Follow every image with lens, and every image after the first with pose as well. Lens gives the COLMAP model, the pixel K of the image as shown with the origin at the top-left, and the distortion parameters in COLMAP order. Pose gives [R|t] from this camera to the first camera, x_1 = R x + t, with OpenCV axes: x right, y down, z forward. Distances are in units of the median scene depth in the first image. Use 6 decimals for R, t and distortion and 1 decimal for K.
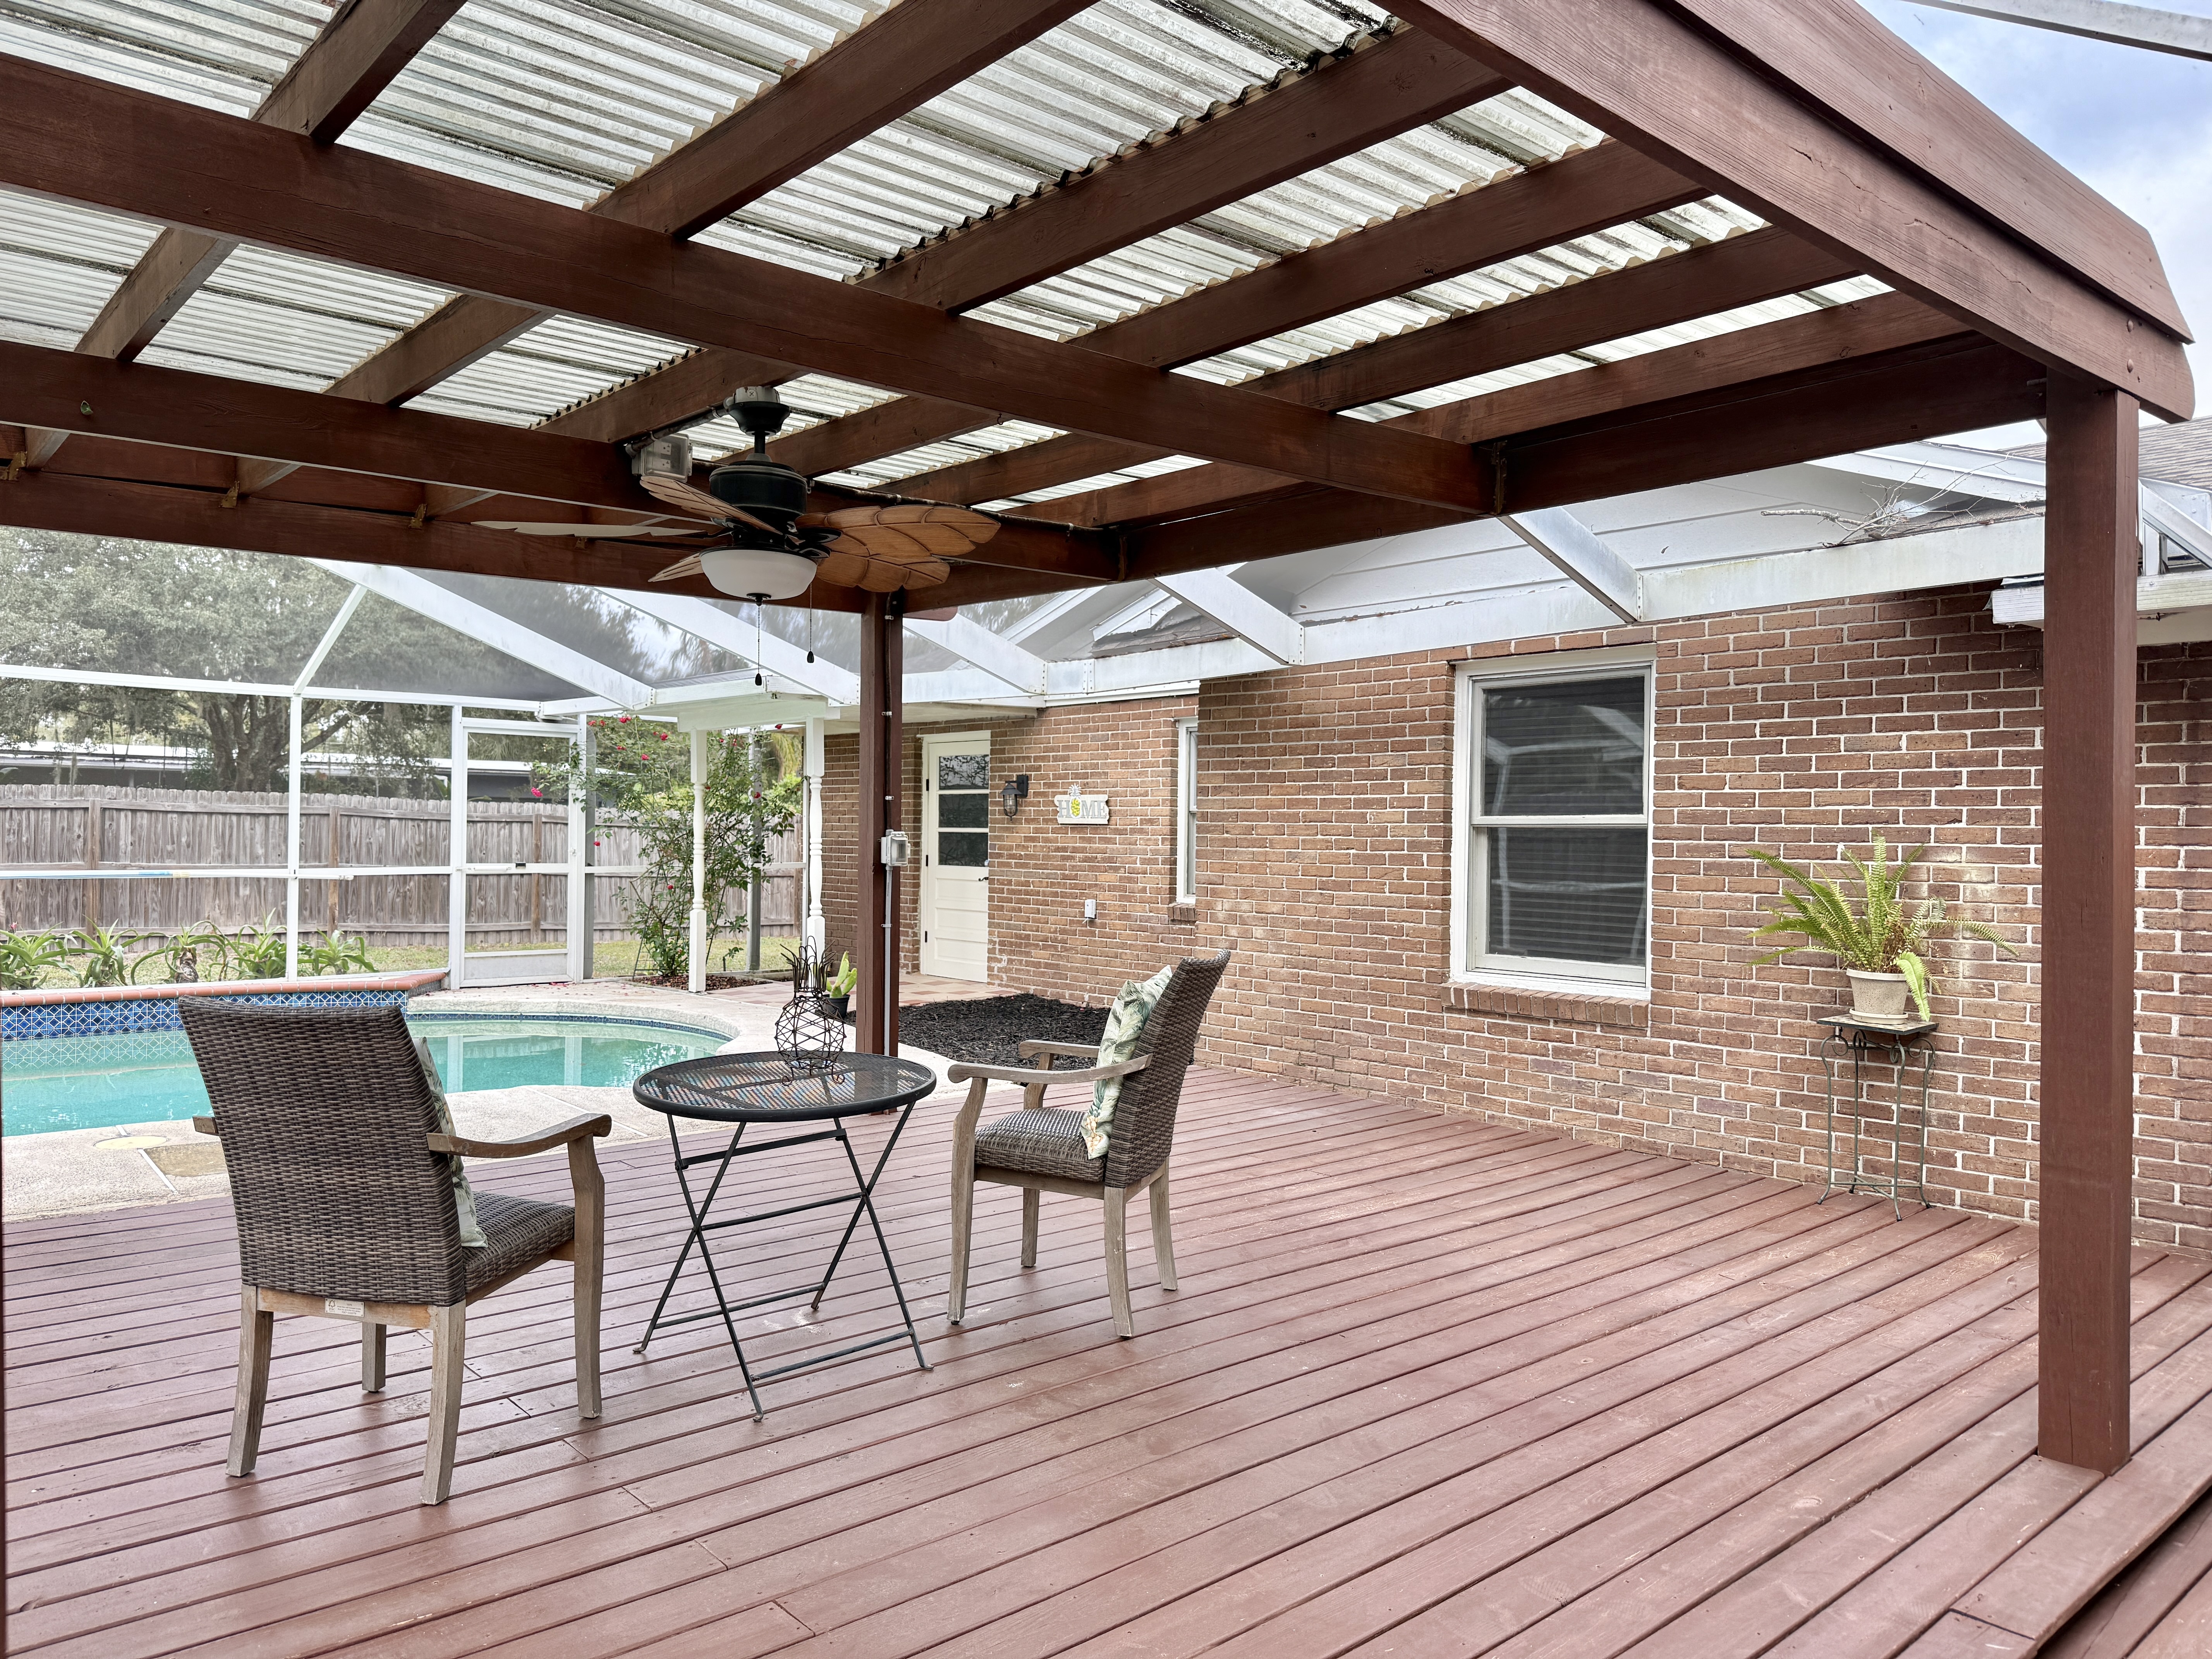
lens RADIAL K [[1575.1, 0, 1106.0], [0, 1575.1, 821.4], [0, 0, 1]] dist [0.024723, -0.001524]
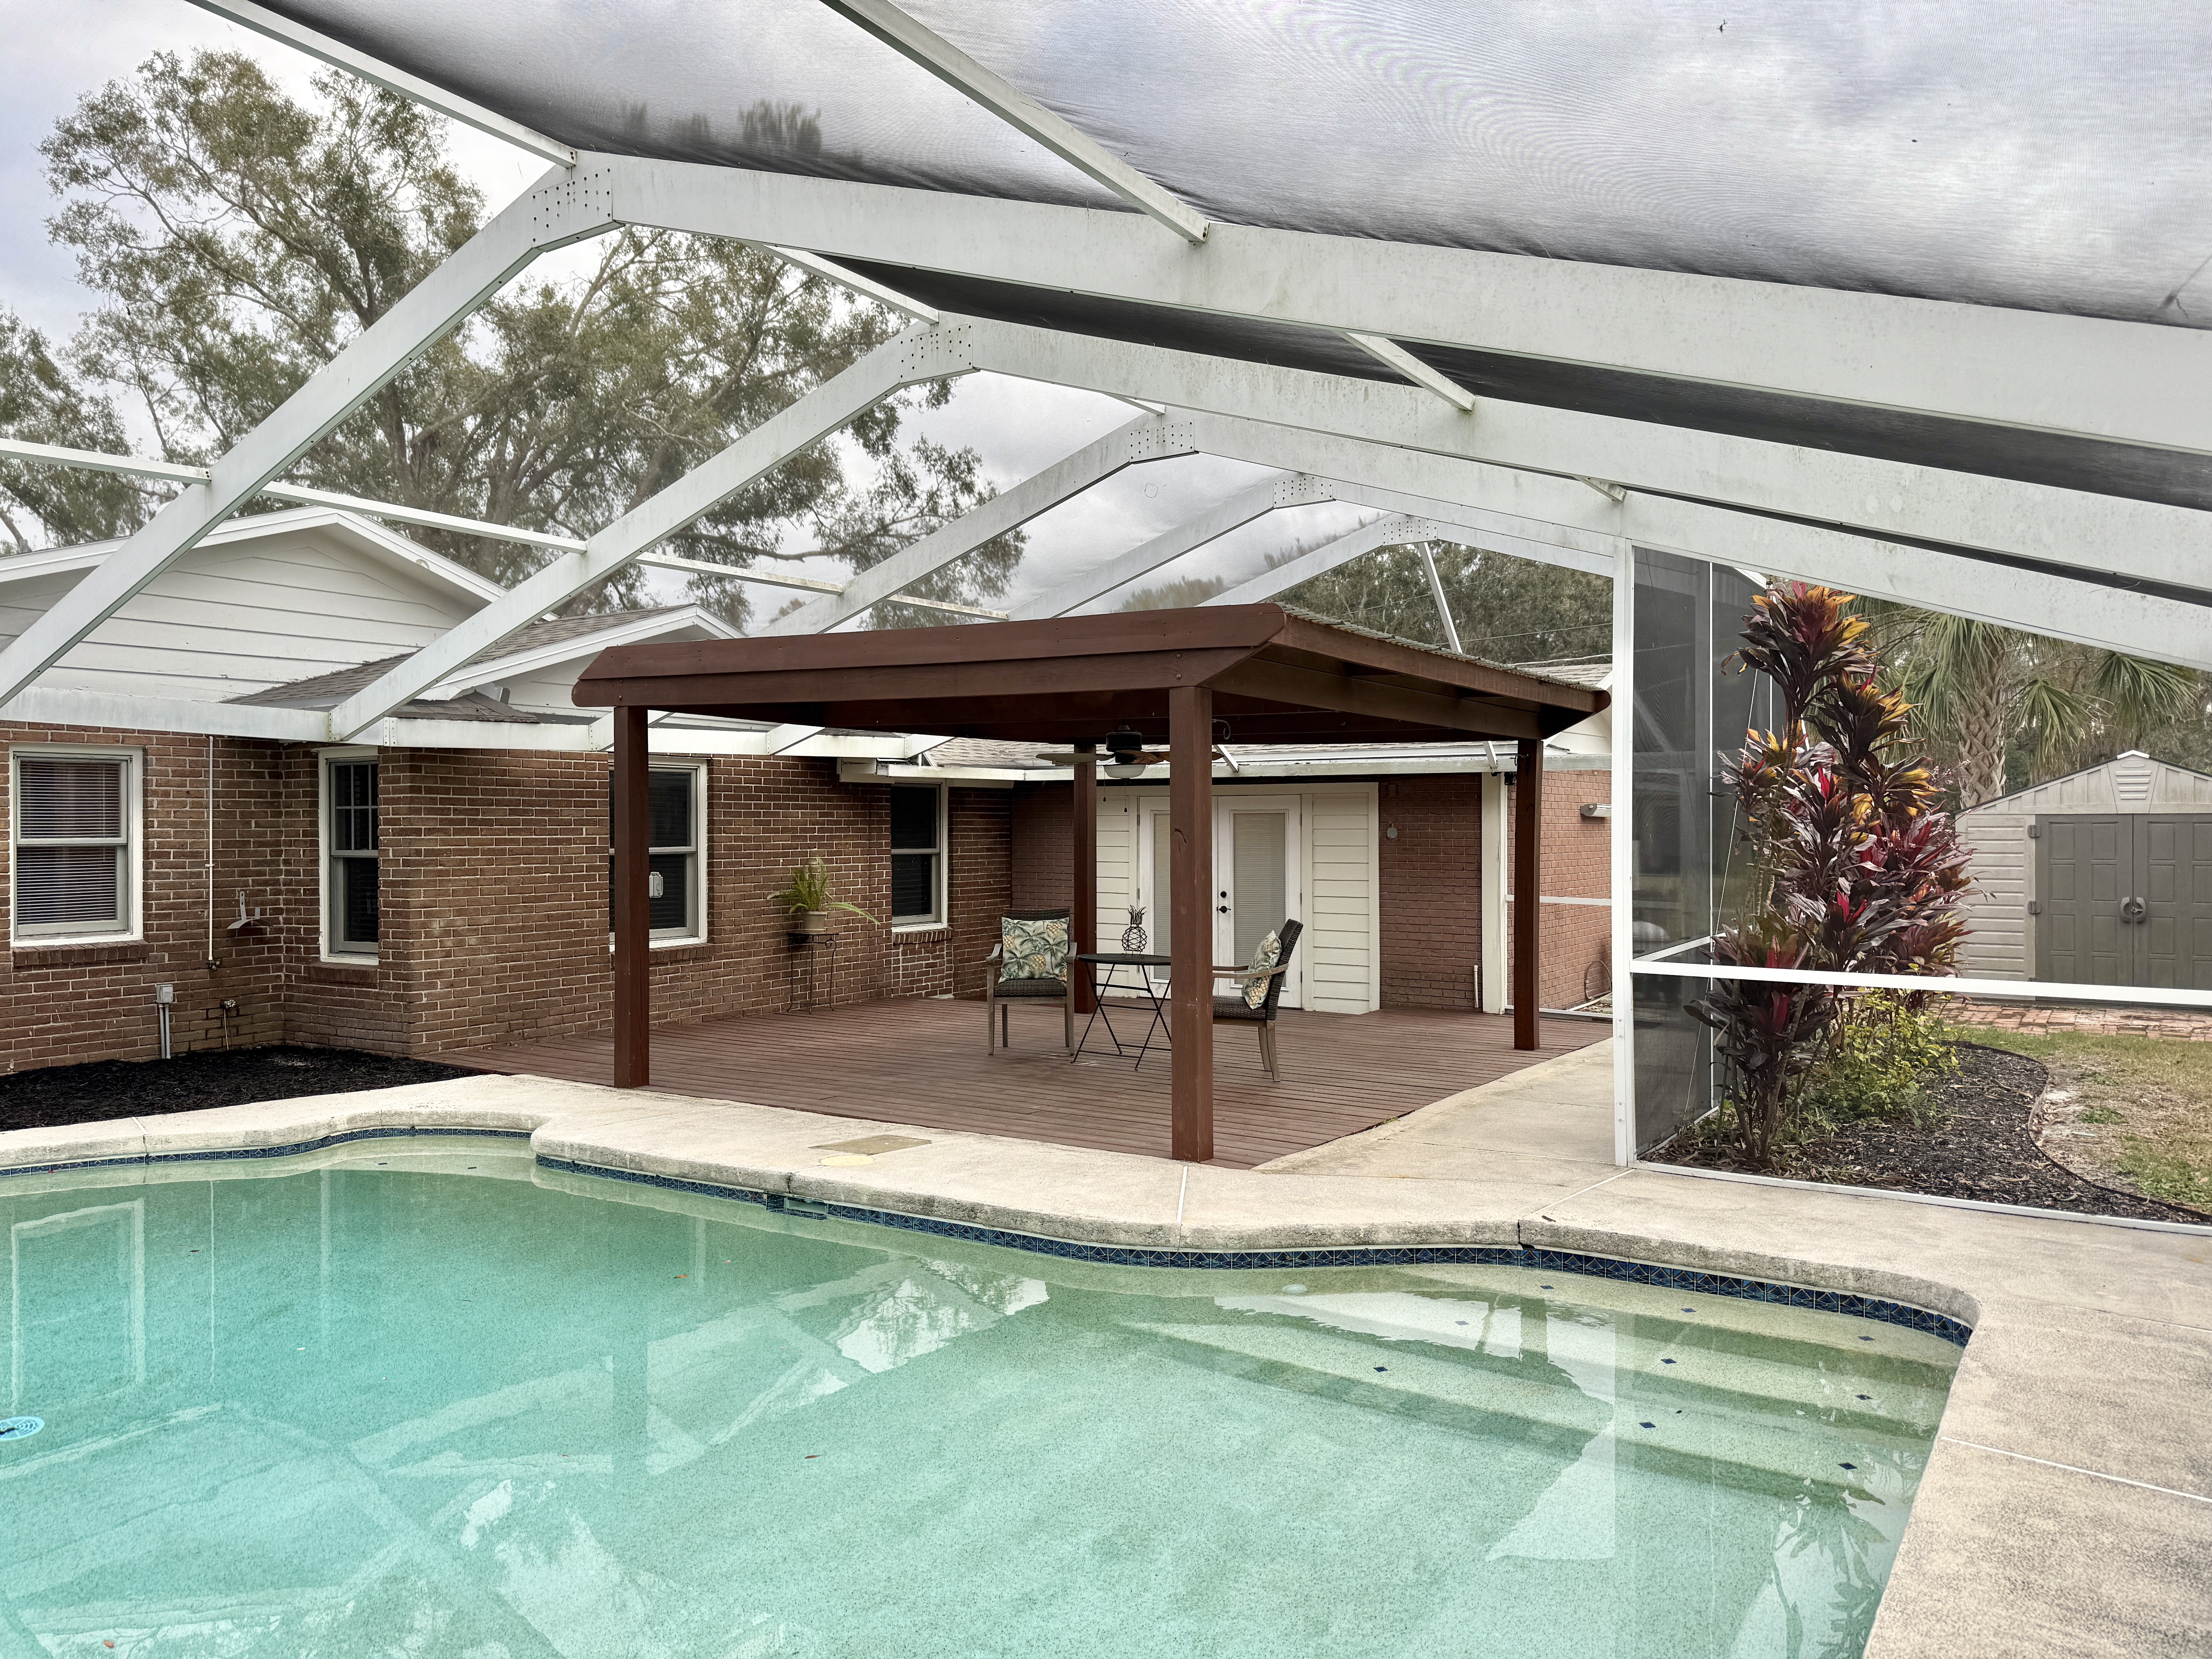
lens RADIAL K [[1558.7, 0, 1109.6], [0, 1558.7, 836.2], [0, 0, 1]] dist [0.049174, 0.000787]
pose [[-0.297253, -0.012214, 0.954721, -1.337233], [-0.002551, 0.999925, 0.011998, -0.033748], [-0.954795, 0.001131, -0.297261, 0.905569]]
